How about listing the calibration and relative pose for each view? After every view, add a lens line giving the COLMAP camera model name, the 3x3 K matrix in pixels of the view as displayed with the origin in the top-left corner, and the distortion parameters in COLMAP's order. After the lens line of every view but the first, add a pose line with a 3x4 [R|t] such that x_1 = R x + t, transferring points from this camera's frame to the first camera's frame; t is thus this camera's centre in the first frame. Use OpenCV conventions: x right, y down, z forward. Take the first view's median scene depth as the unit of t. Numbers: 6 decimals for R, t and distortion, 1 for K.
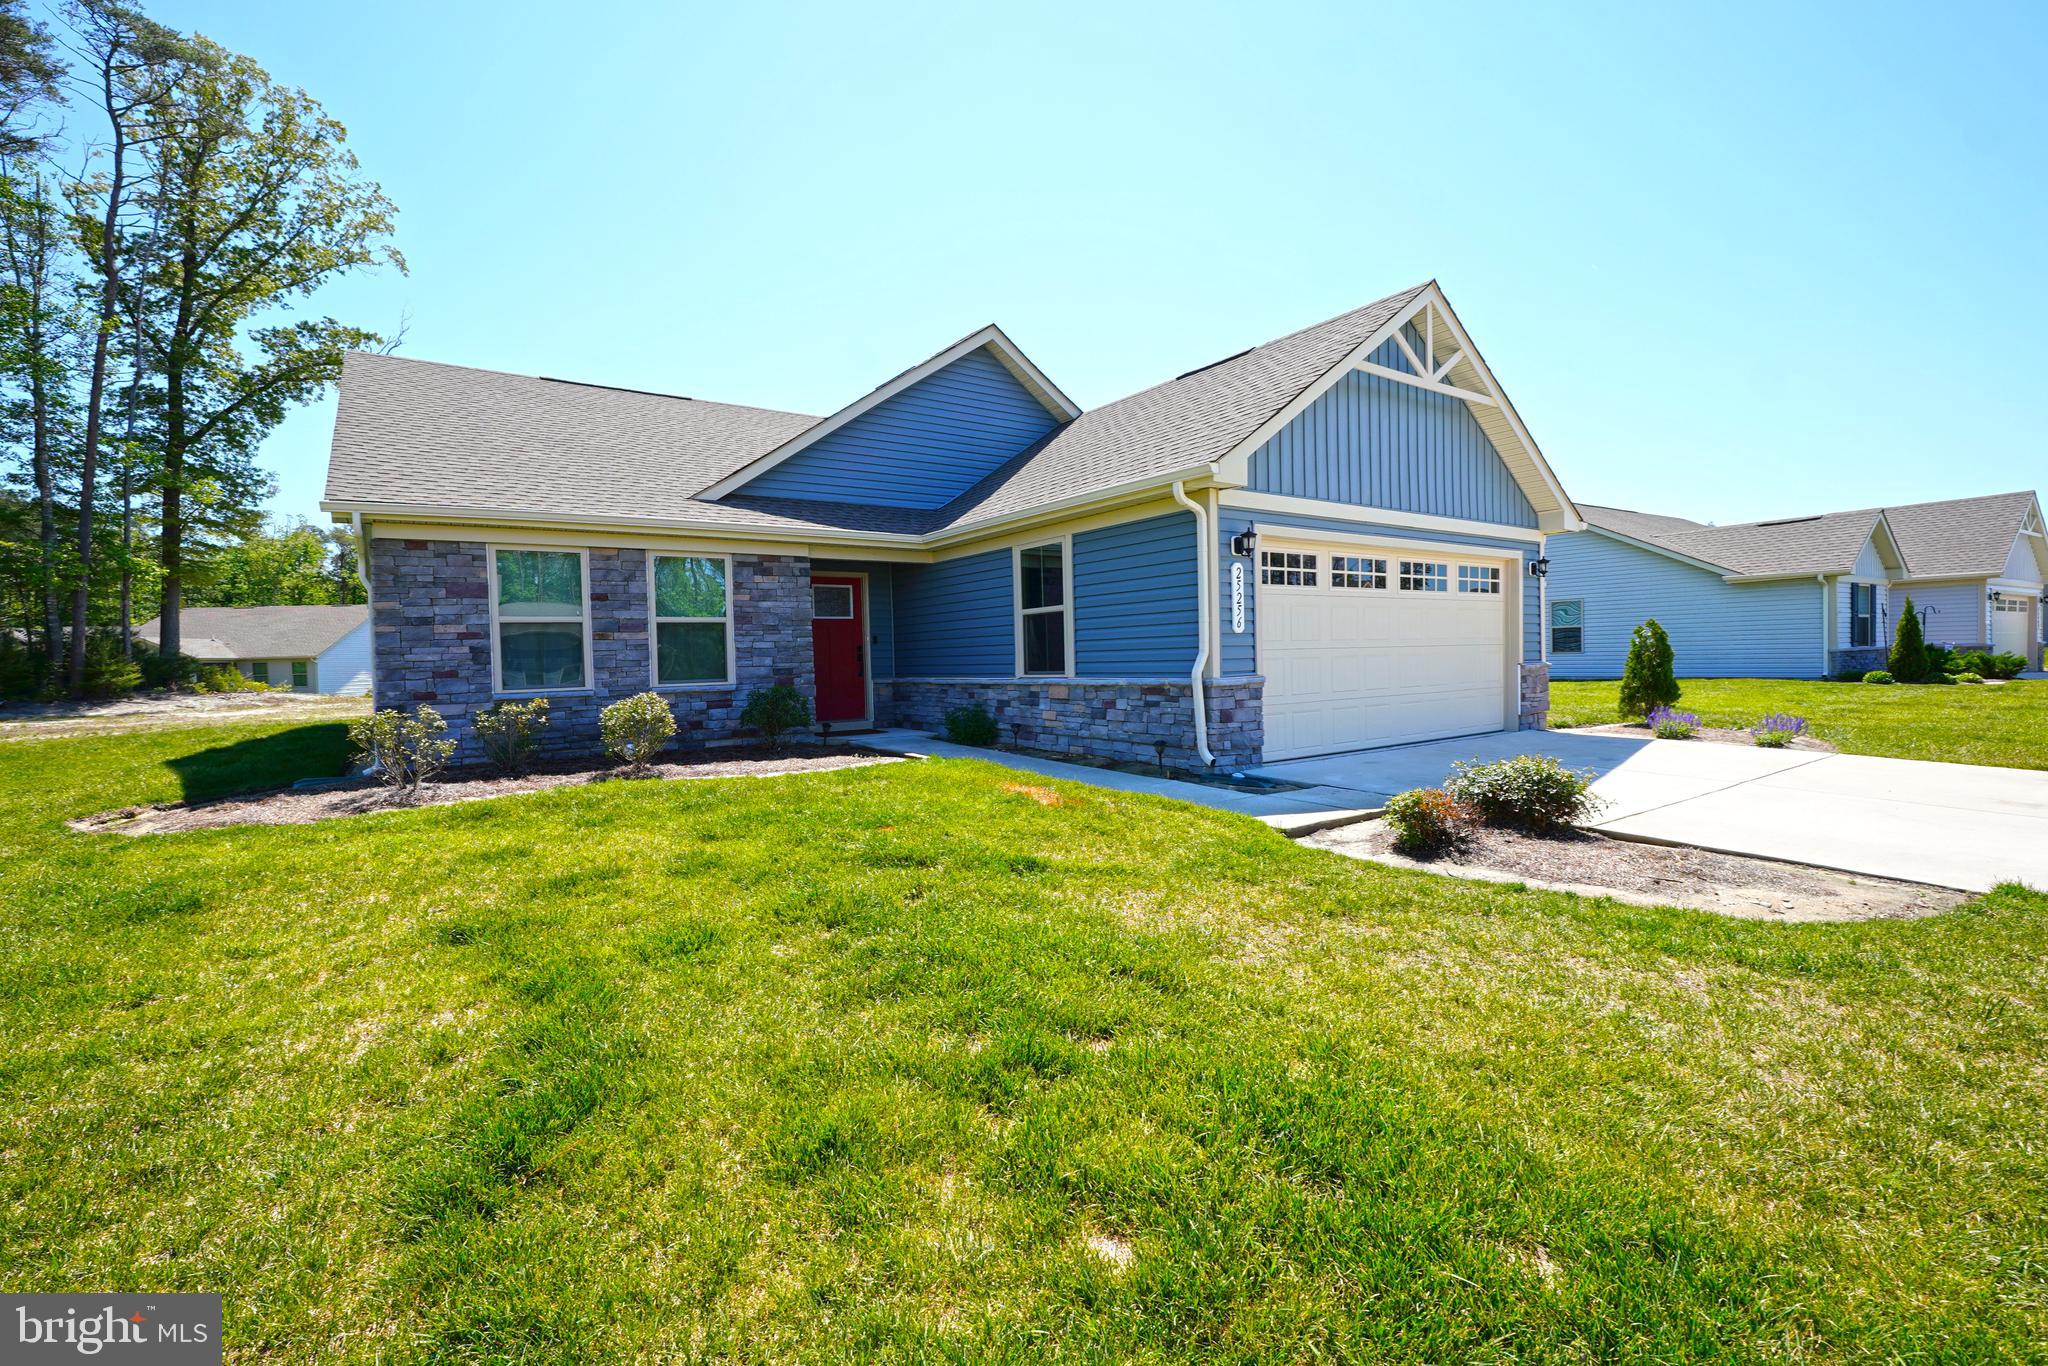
lens RADIAL K [[886.2, 0, 1010.0], [0, 886.2, 680.6], [0, 0, 1]] dist [-0.007323, 0.004626]
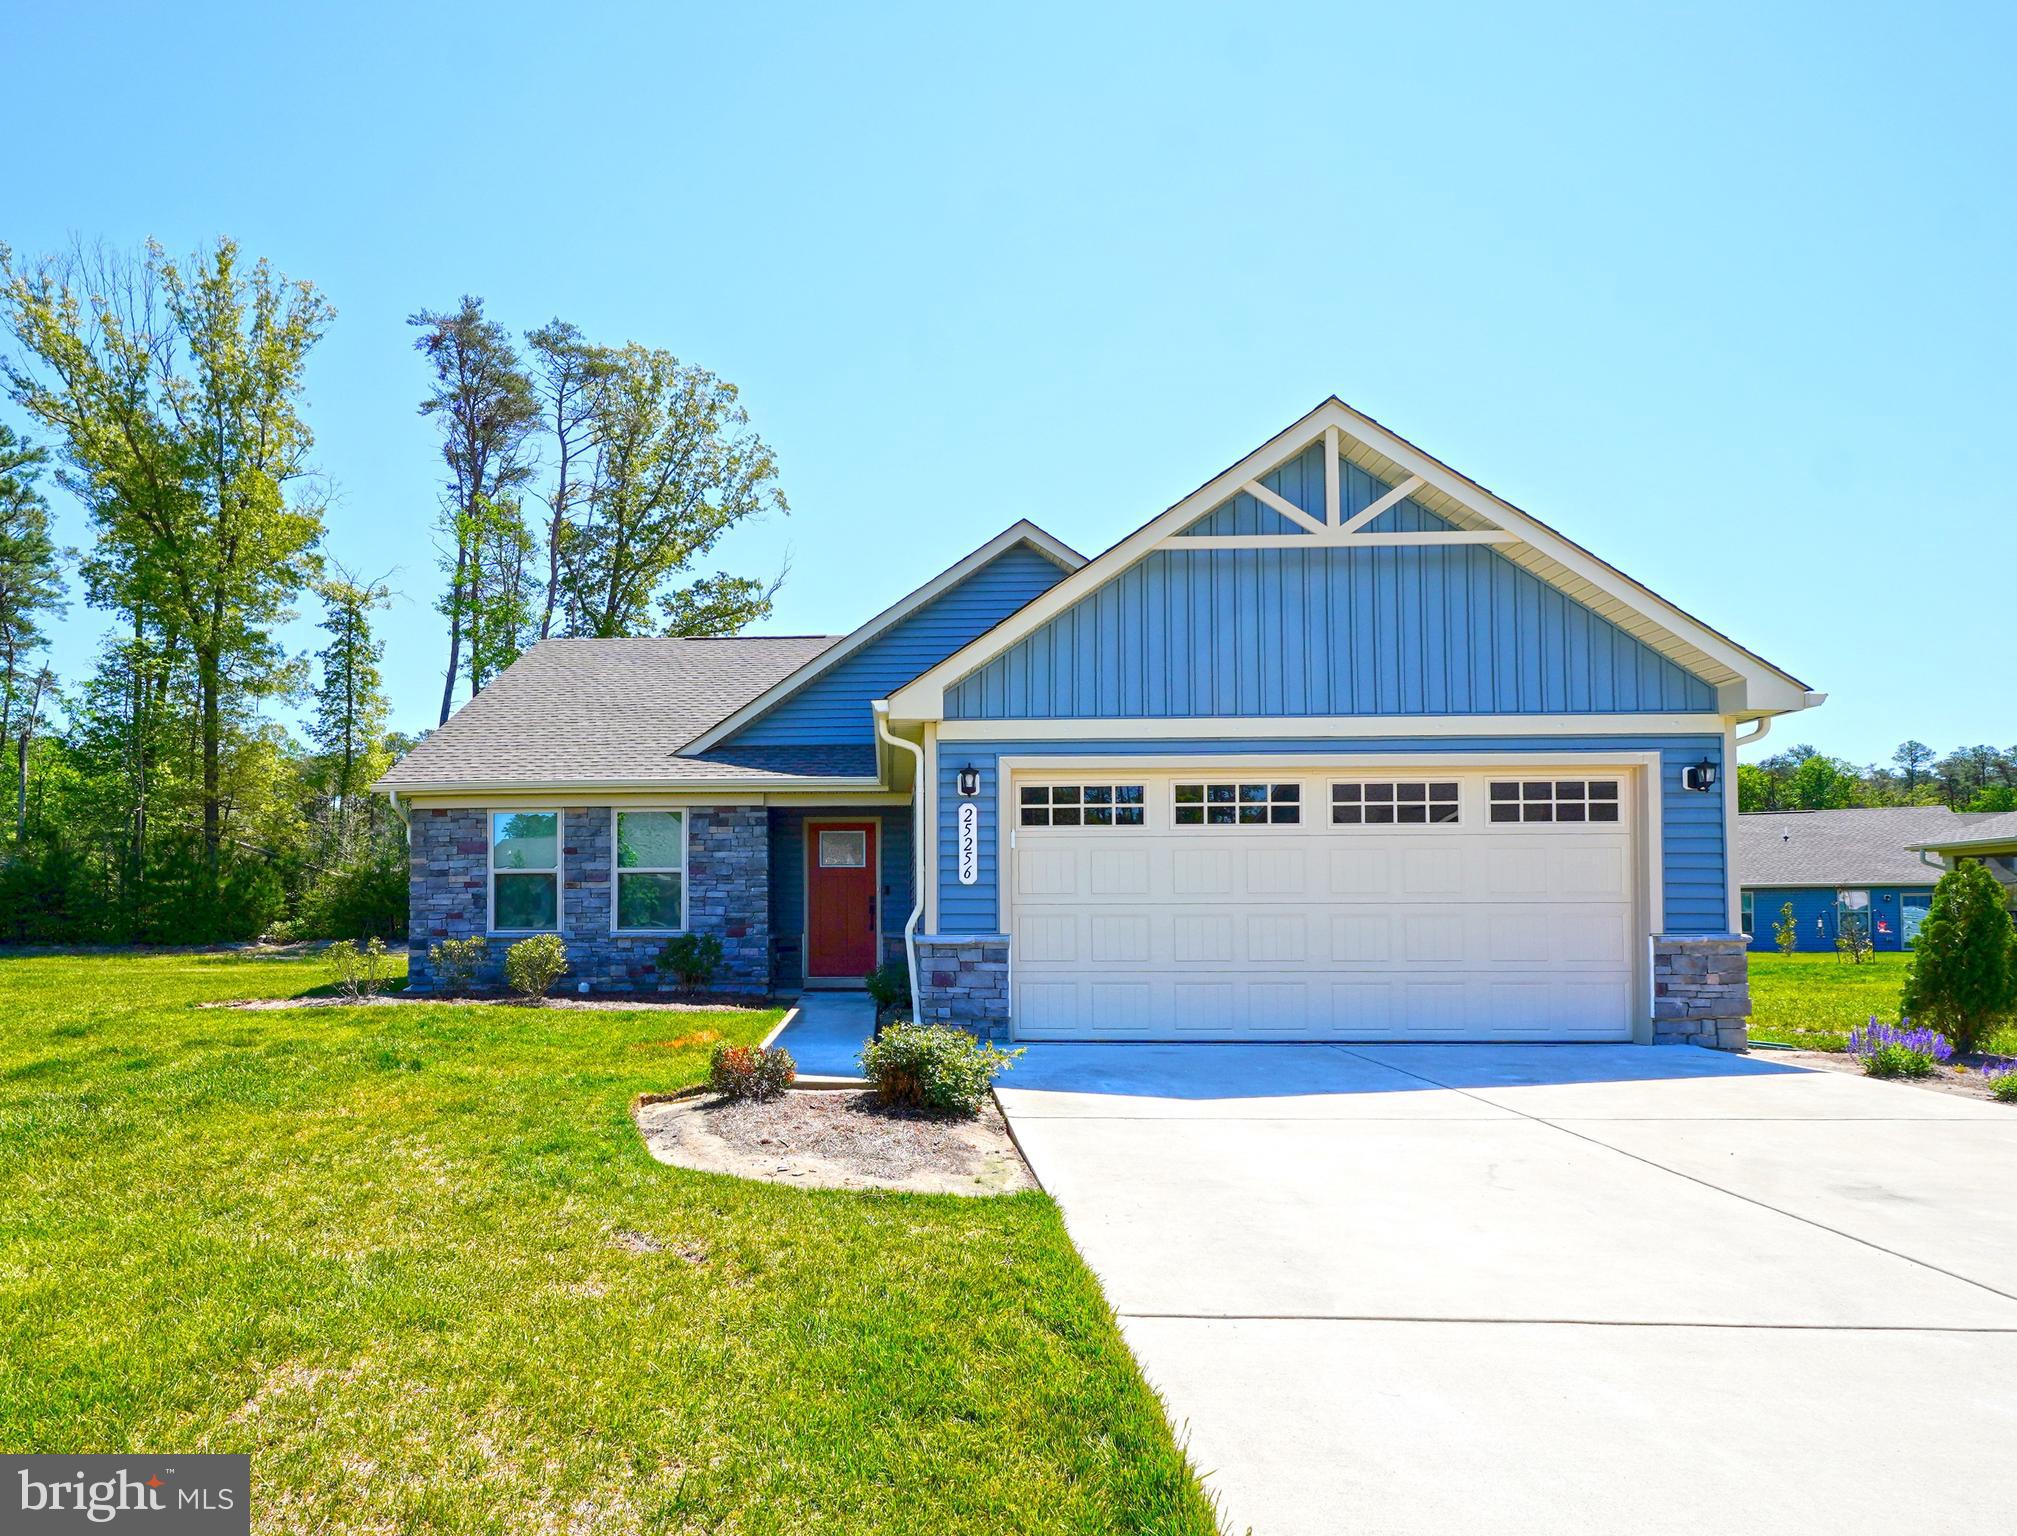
lens RADIAL K [[1341.4, 0, 1008.0], [0, 1341.4, 885.9], [0, 0, 1]] dist [-0.004464, -0.000500]
pose [[0.791327, 0.003537, -0.611383, 0.946738], [-0.033179, 0.998758, -0.037165, -0.004141], [0.610492, 0.049695, 0.790461, -0.010132]]
